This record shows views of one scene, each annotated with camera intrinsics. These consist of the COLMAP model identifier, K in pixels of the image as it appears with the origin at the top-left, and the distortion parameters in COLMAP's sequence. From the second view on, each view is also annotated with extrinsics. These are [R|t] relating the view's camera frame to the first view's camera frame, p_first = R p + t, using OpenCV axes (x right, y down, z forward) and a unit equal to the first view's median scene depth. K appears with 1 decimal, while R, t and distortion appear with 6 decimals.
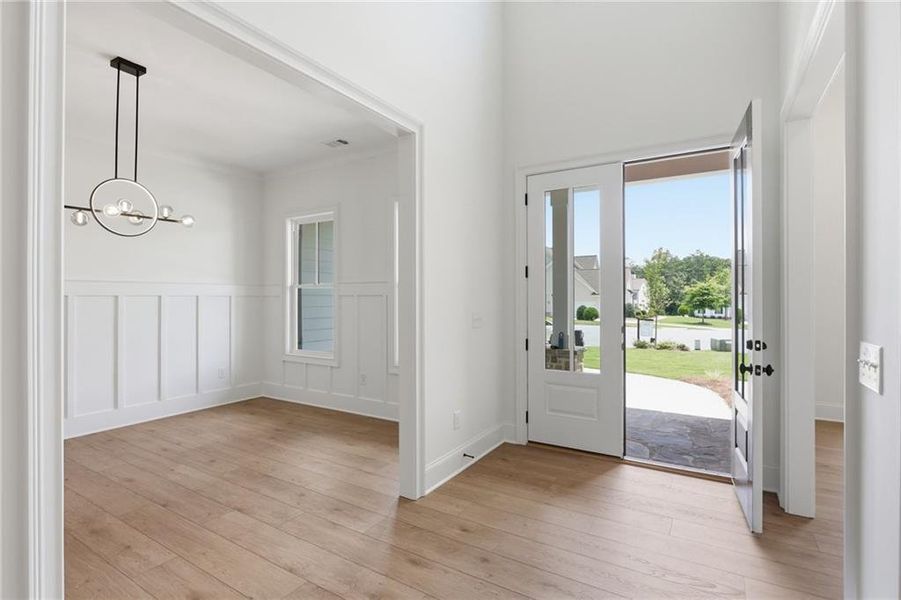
lens RADIAL K [[435.5, 0, 452.5], [0, 435.5, 298.3], [0, 0, 1]] dist [-0.010610, 0.001632]
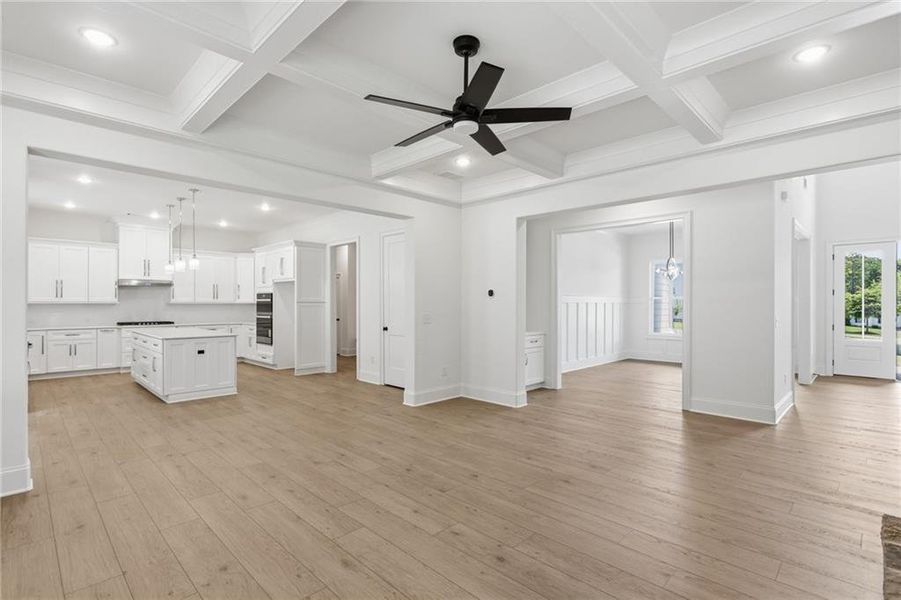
lens RADIAL K [[435.5, 0, 452.5], [0, 435.5, 298.3], [0, 0, 1]] dist [-0.010610, 0.001632]
pose [[0.974886, 0.001113, -0.222703, -1.048696], [-0.004286, 0.999896, -0.013765, 0.004852], [0.222665, 0.014374, 0.974789, -1.299066]]
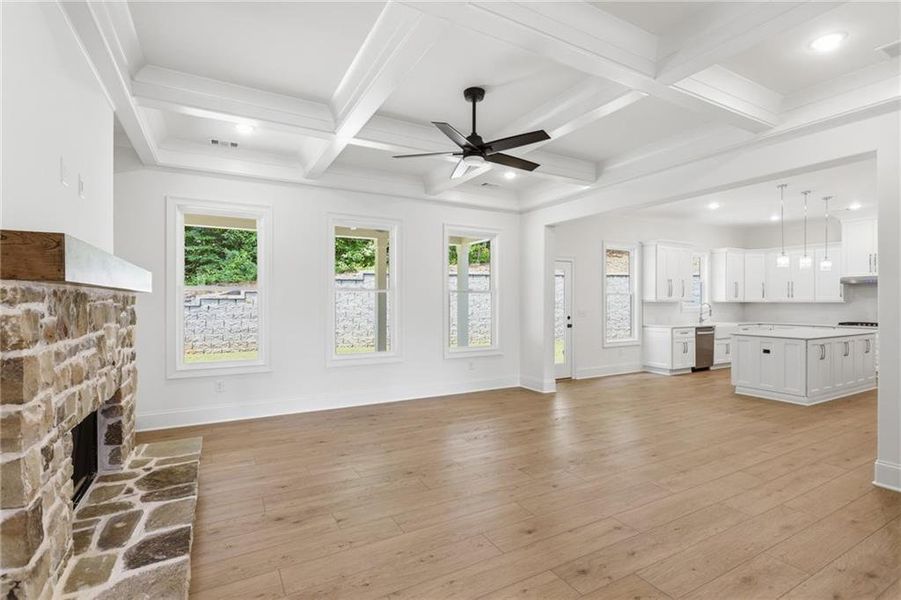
lens RADIAL K [[427.2, 0, 450.5], [0, 427.2, 300.0], [0, 0, 1]] dist [-0.012398, 0.000484]
pose [[-0.490597, -0.000601, -0.871387, -0.450638], [-0.001774, 0.999998, 0.000309, -0.000676], [0.871385, 0.001697, -0.490597, -0.291888]]
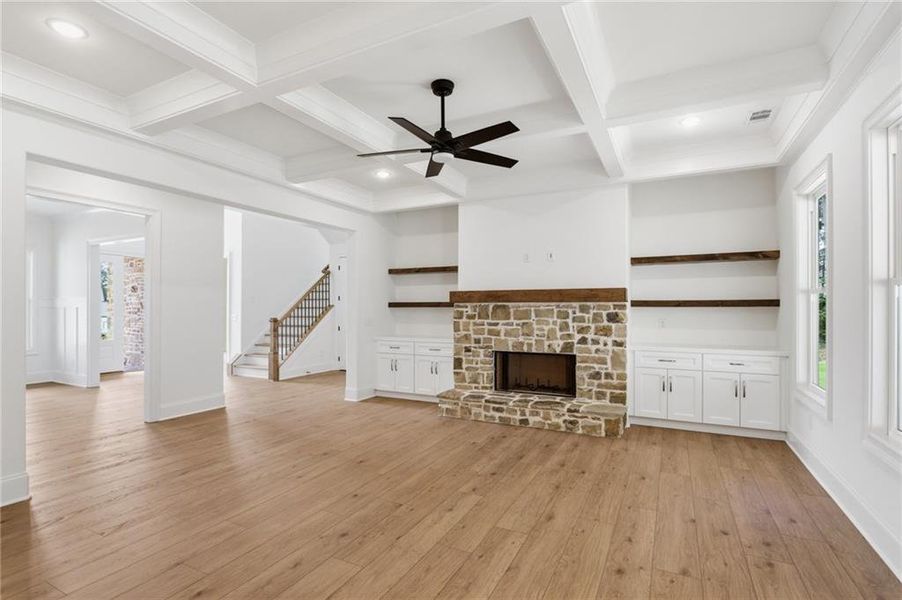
lens RADIAL K [[436.0, 0, 453.0], [0, 436.0, 298.3], [0, 0, 1]] dist [-0.010610, 0.001632]
pose [[-0.089039, 0.024125, 0.995736, -1.949069], [0.003183, 0.999708, -0.023936, 0.005066], [-0.996023, 0.001038, -0.089090, -0.597684]]
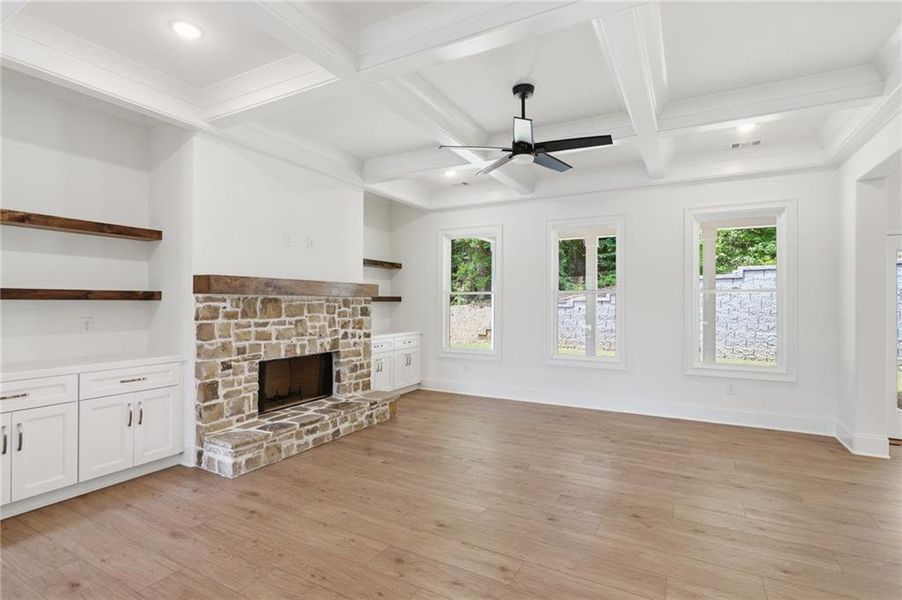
lens RADIAL K [[436.0, 0, 453.0], [0, 436.0, 298.3], [0, 0, 1]] dist [-0.010610, 0.001632]
pose [[-0.998438, -0.003343, -0.055763, -1.003114], [-0.002982, 0.999974, -0.006553, -0.000159], [0.055783, -0.006377, -0.998423, 0.142432]]
